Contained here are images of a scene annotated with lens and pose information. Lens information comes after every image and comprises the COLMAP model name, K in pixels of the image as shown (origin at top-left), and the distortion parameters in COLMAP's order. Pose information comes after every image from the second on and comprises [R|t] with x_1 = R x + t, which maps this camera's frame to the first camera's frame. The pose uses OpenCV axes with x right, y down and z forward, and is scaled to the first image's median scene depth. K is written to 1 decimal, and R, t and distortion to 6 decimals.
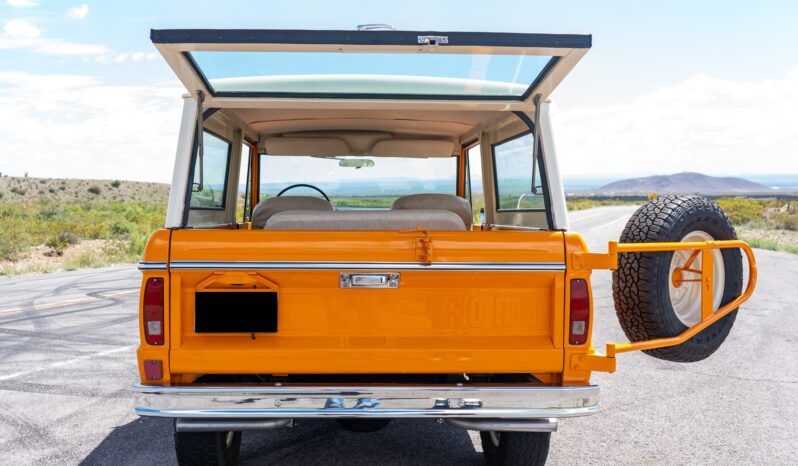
lens RADIAL K [[697.8, 0, 399.0], [0, 697.8, 233.0], [0, 0, 1]] dist [0.009816, 0.005166]
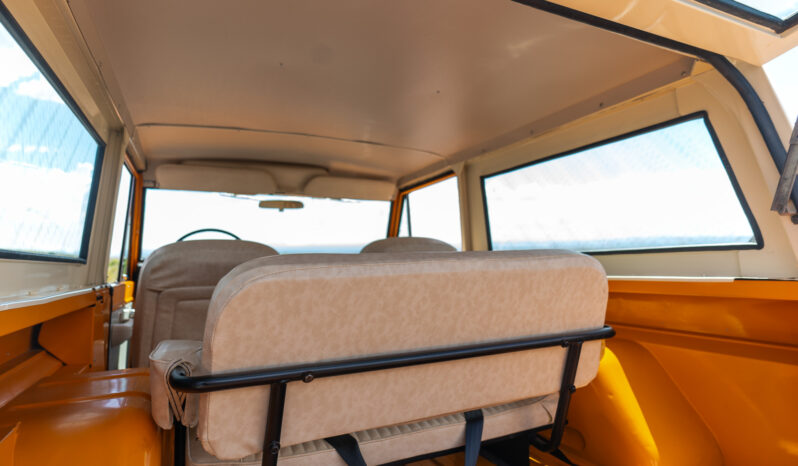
lens RADIAL K [[454.0, 0, 399.0], [0, 454.0, 233.0], [0, 0, 1]] dist [0.019932, -0.000453]
pose [[0.937860, 0.006193, 0.346958, -0.118992], [0.030526, 0.994492, -0.100265, -0.010320], [-0.345668, 0.104626, 0.932506, 0.477147]]
